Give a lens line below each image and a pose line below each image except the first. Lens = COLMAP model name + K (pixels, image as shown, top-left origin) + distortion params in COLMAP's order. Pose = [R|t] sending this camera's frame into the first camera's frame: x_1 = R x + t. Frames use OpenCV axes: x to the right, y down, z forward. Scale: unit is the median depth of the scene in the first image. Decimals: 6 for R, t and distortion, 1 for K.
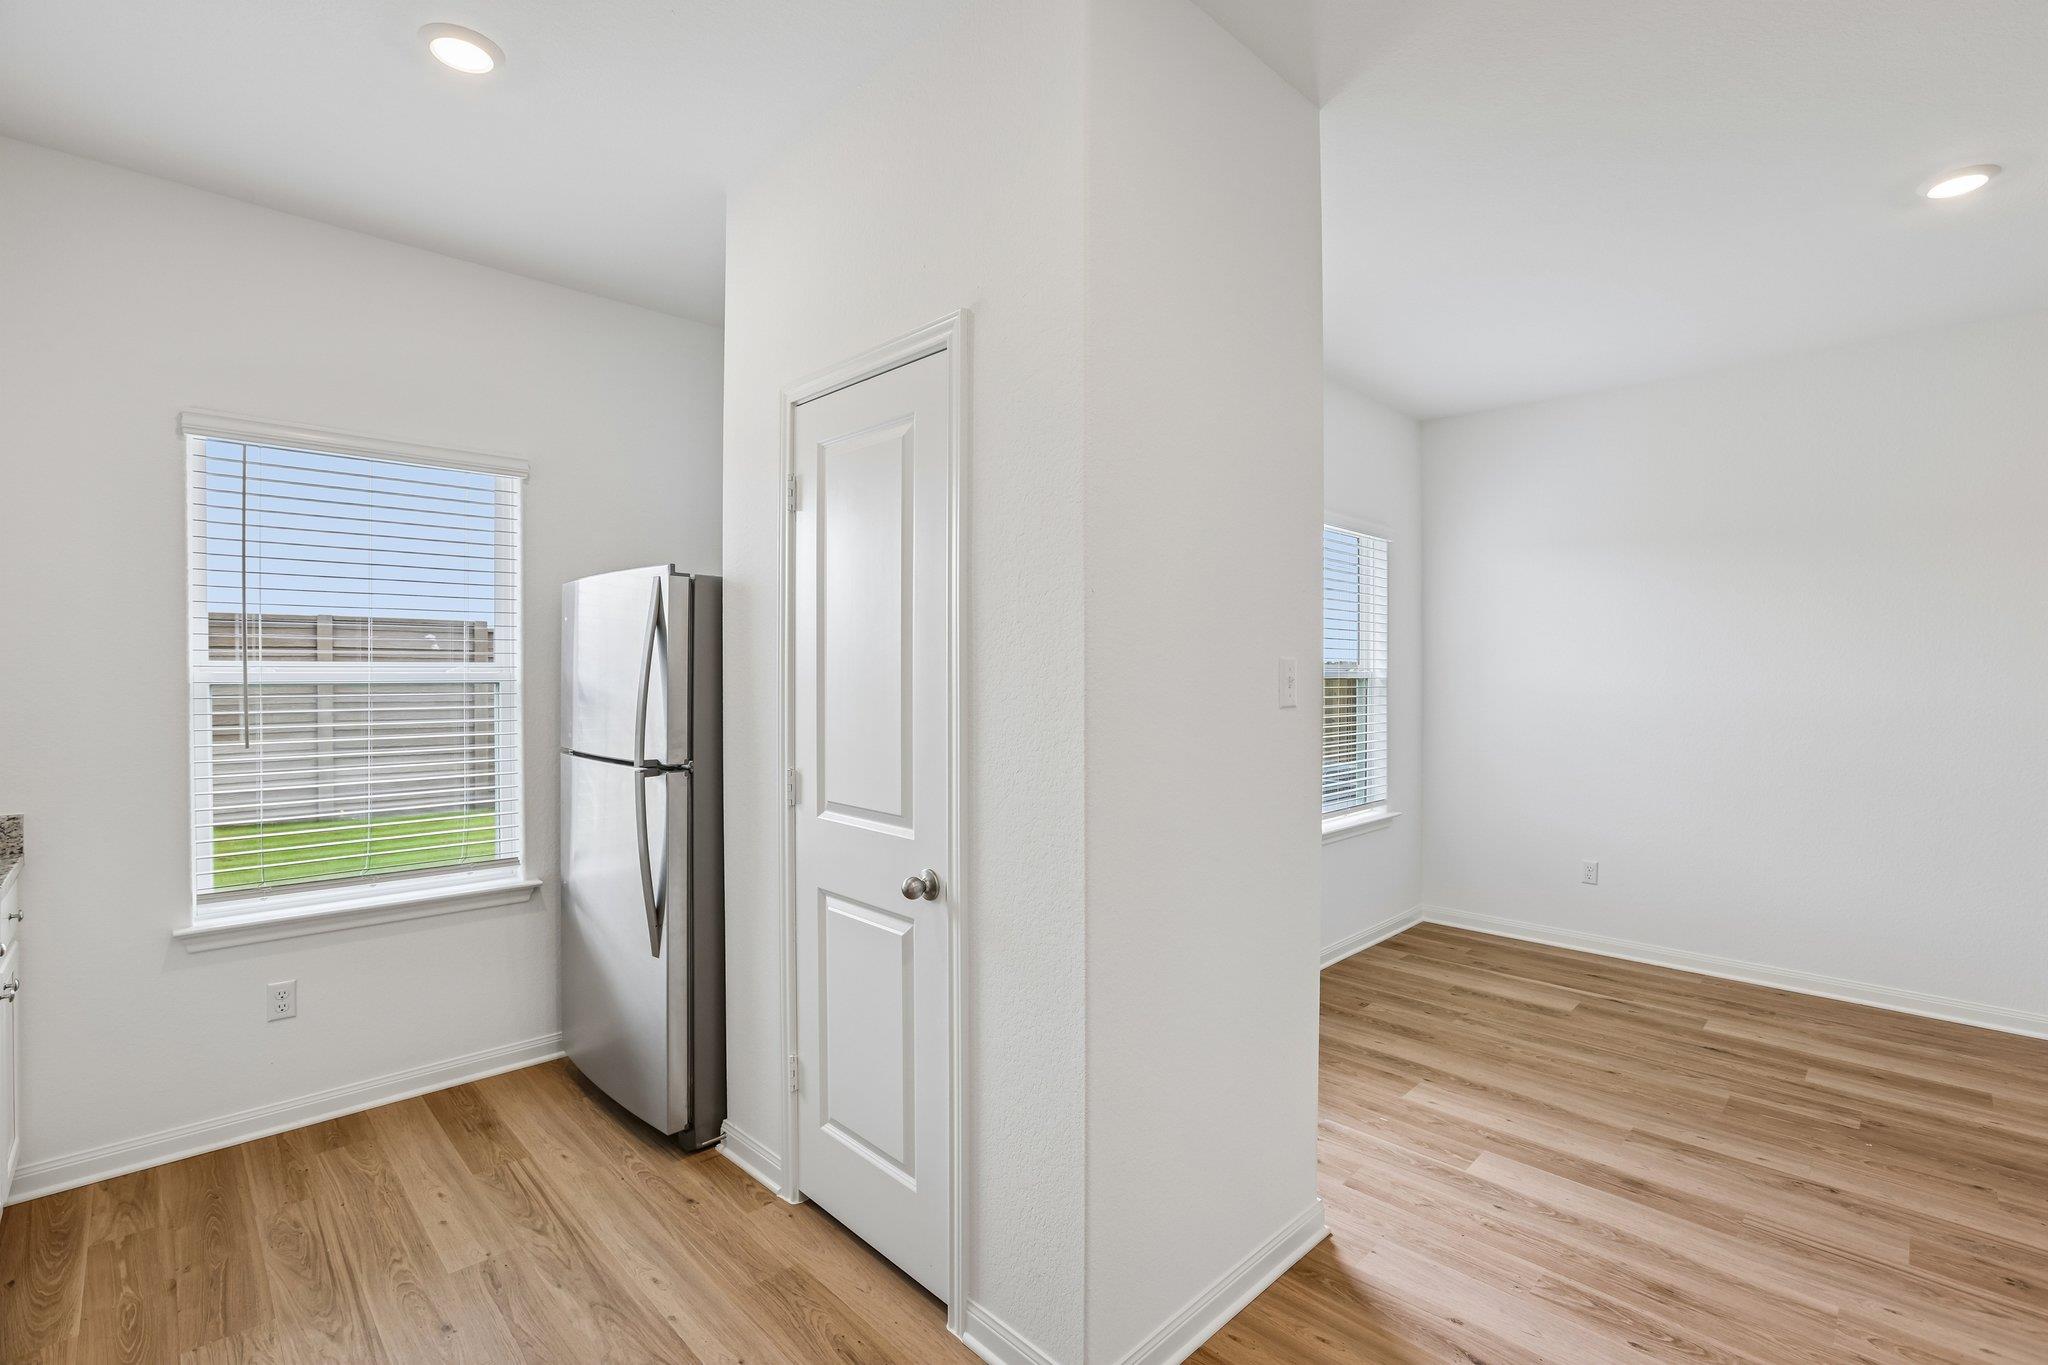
lens RADIAL K [[924.7, 0, 1019.3], [0, 924.7, 668.5], [0, 0, 1]] dist [-0.040564, 0.009158]
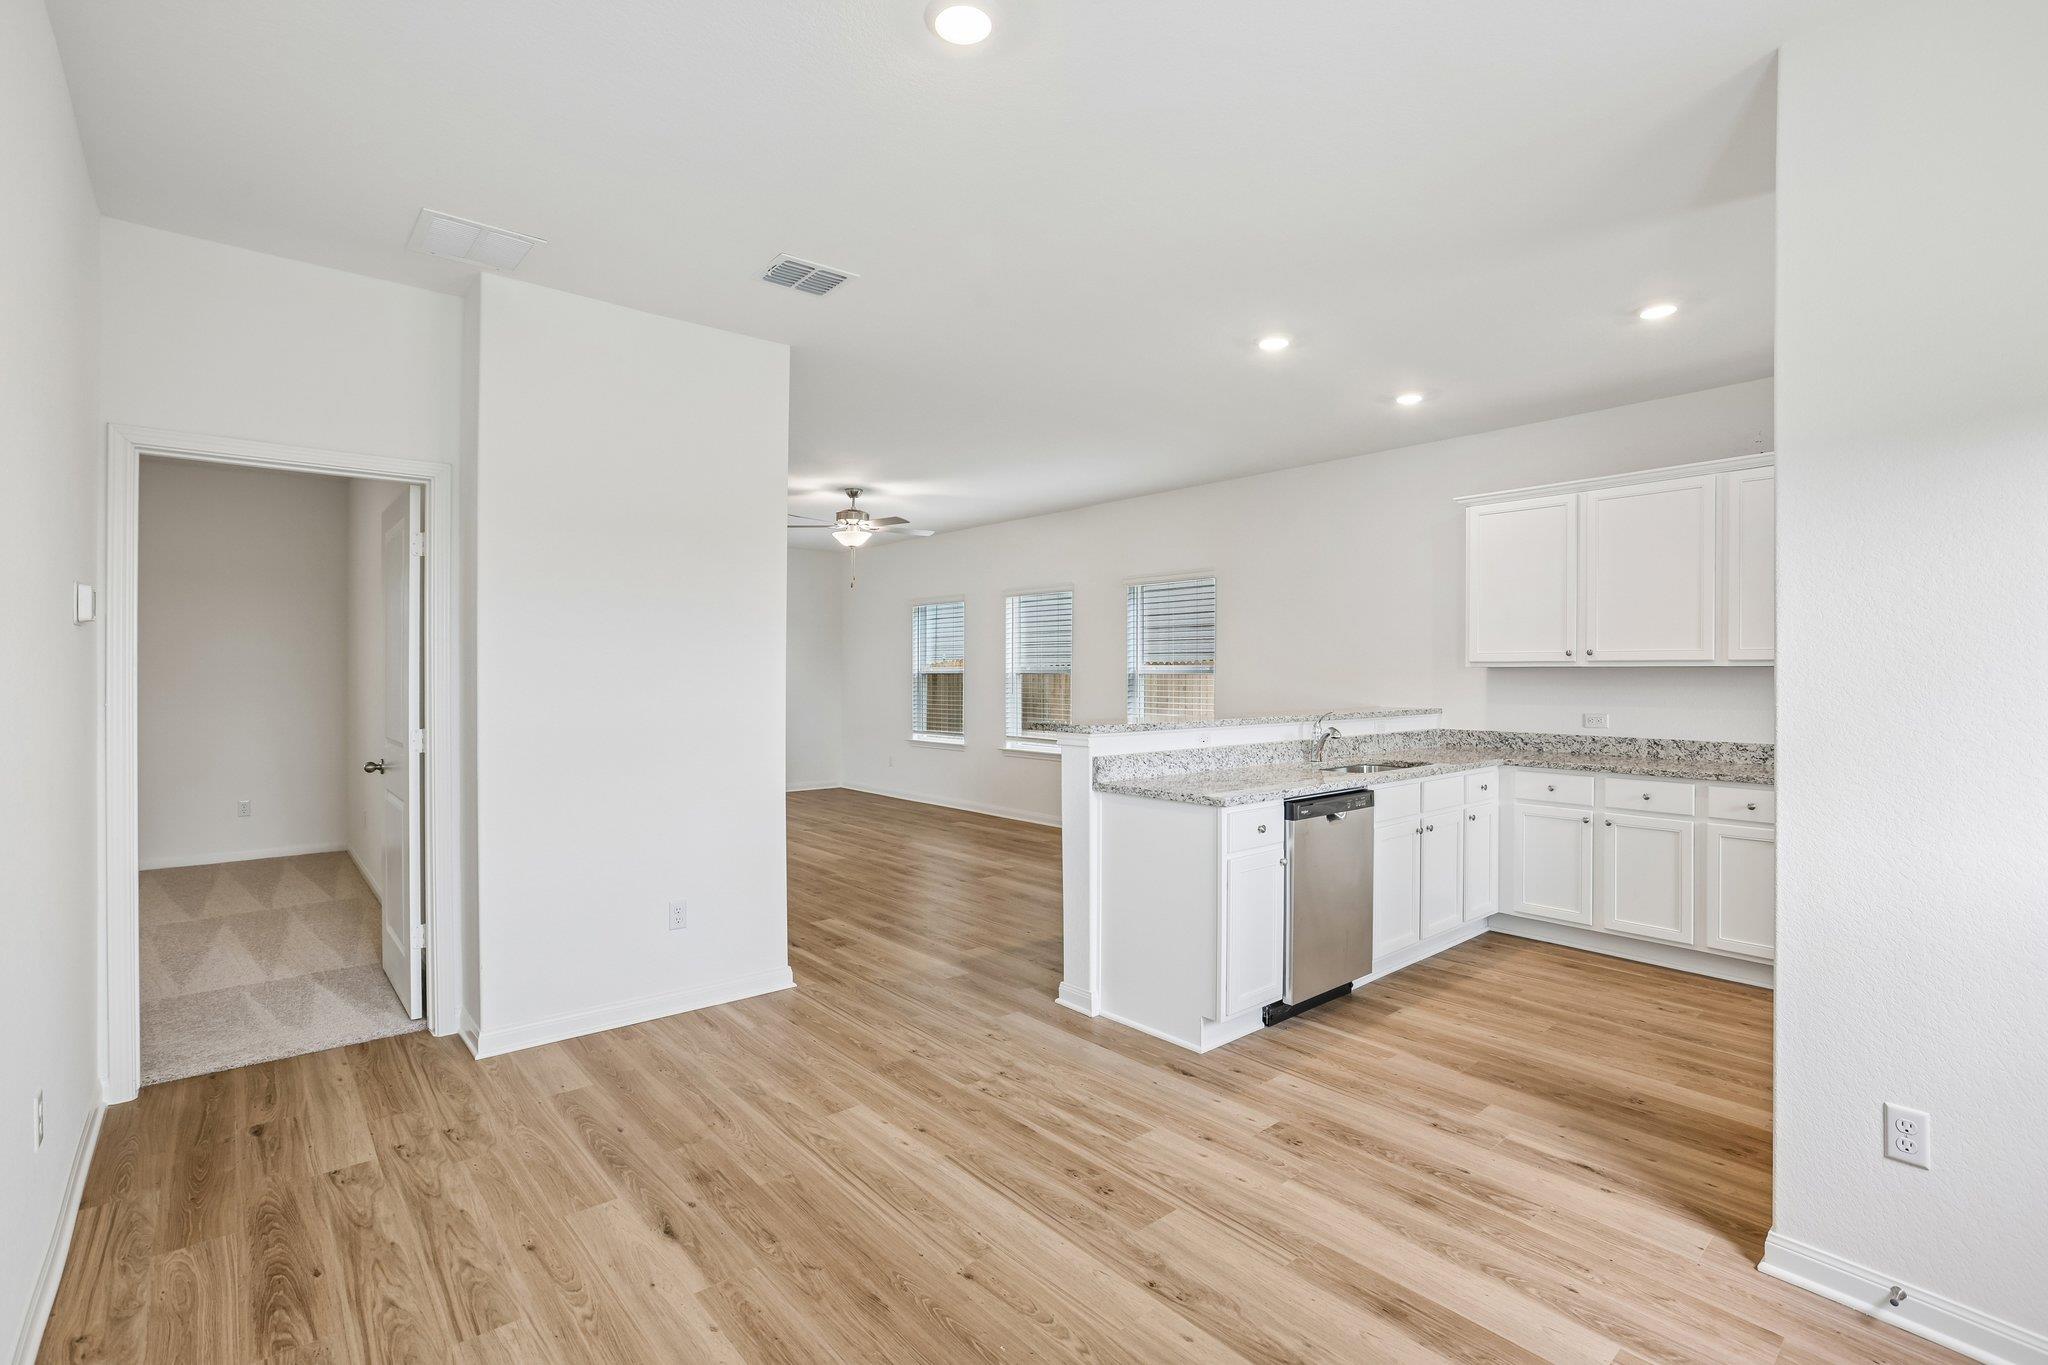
lens RADIAL K [[924.7, 0, 1032.5], [0, 924.7, 663.9], [0, 0, 1]] dist [-0.040564, 0.009158]
pose [[-0.998729, -0.006863, 0.049933, 0.889460], [-0.007318, 0.999933, -0.008946, 0.019217], [-0.049868, -0.009300, -0.998713, 1.669687]]
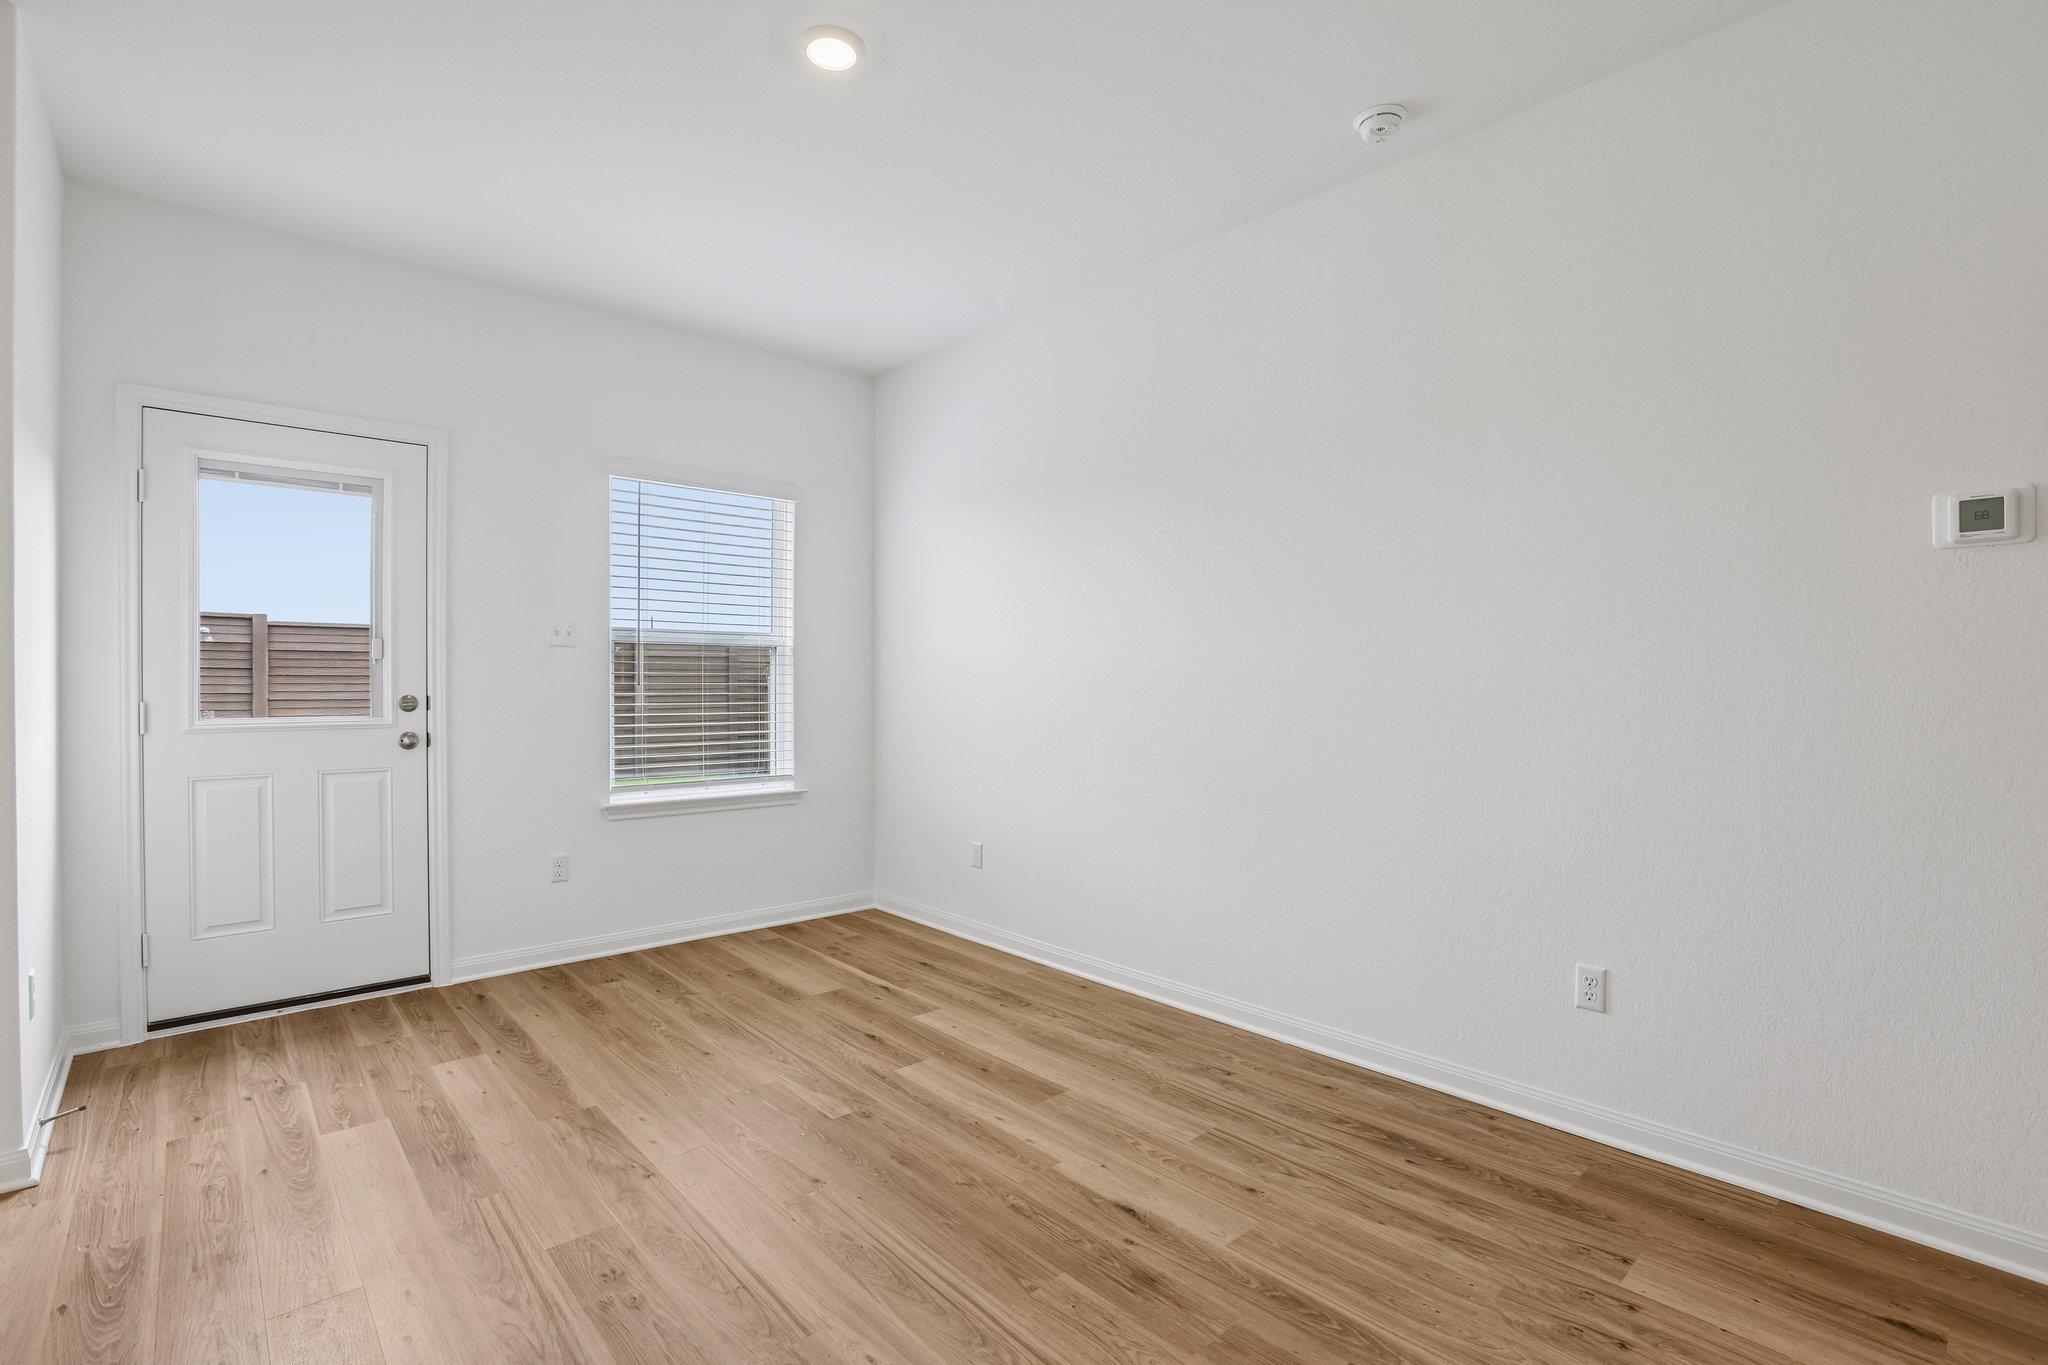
lens RADIAL K [[924.7, 0, 1037.9], [0, 924.7, 689.0], [0, 0, 1]] dist [-0.040564, 0.009158]
pose [[0.999613, 0.003144, -0.027645, 1.197179], [-0.003114, 0.999995, 0.001128, 0.088228], [0.027648, -0.001041, 0.999617, 0.095201]]
